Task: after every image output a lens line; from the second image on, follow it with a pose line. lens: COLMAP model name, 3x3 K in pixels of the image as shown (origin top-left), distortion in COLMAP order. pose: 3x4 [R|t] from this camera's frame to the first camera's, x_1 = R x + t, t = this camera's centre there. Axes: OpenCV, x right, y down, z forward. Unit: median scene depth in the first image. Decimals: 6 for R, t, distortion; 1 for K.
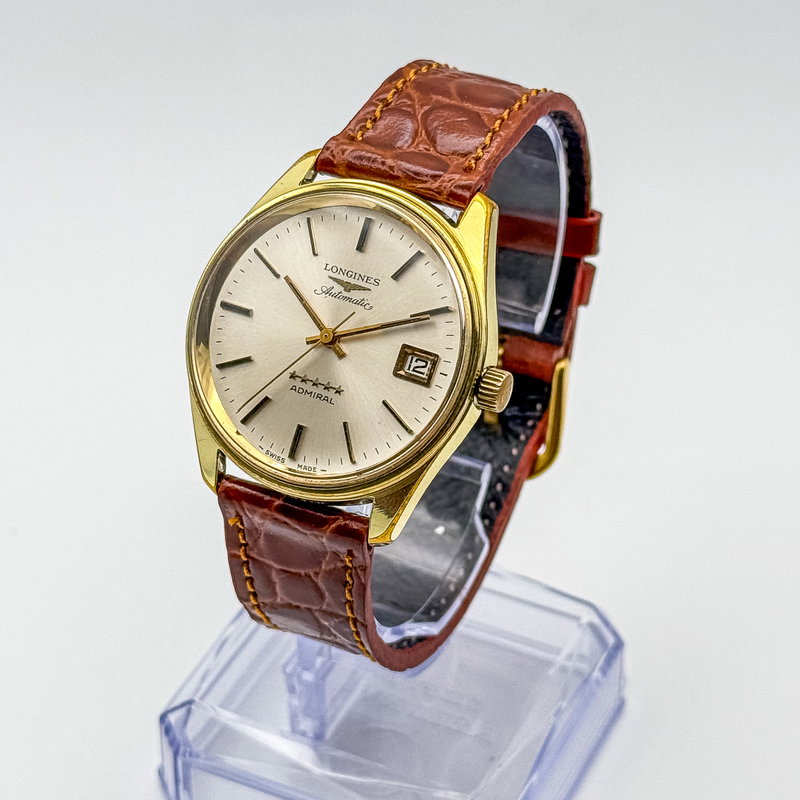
lens RADIAL K [[2153.1, 0, 413.1], [0, 2153.1, 413.7], [0, 0, 1]] dist [0.094793, 0.653522]
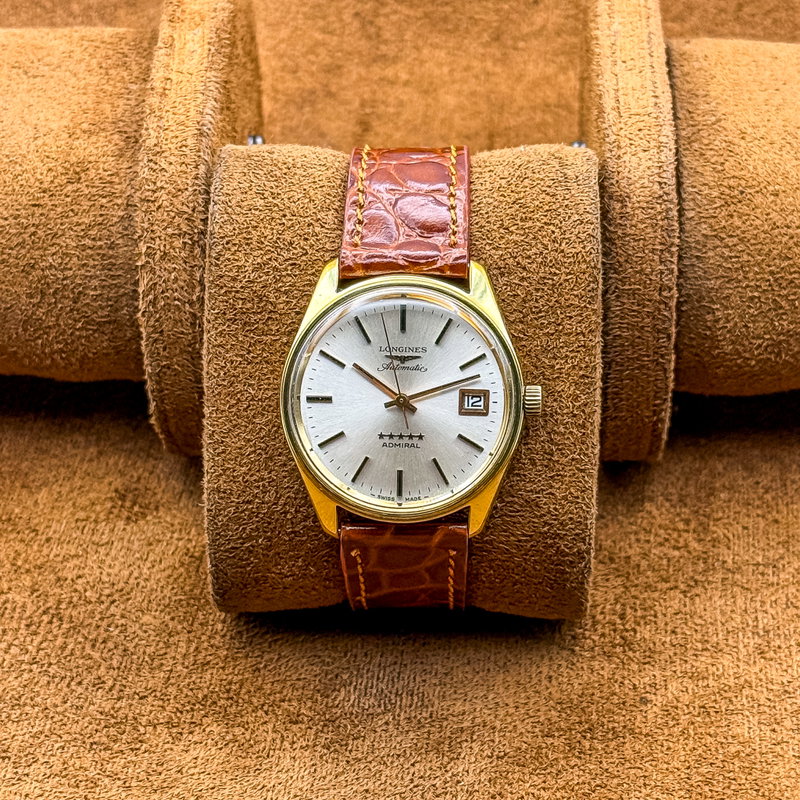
lens RADIAL K [[2153.1, 0, 413.1], [0, 2153.1, 413.7], [0, 0, 1]] dist [0.094793, 0.653522]
pose [[0.912370, -0.308697, 0.268864, -0.381642], [0.276538, 0.949031, 0.151219, -0.220724], [-0.301841, -0.063617, 0.951233, -0.247341]]
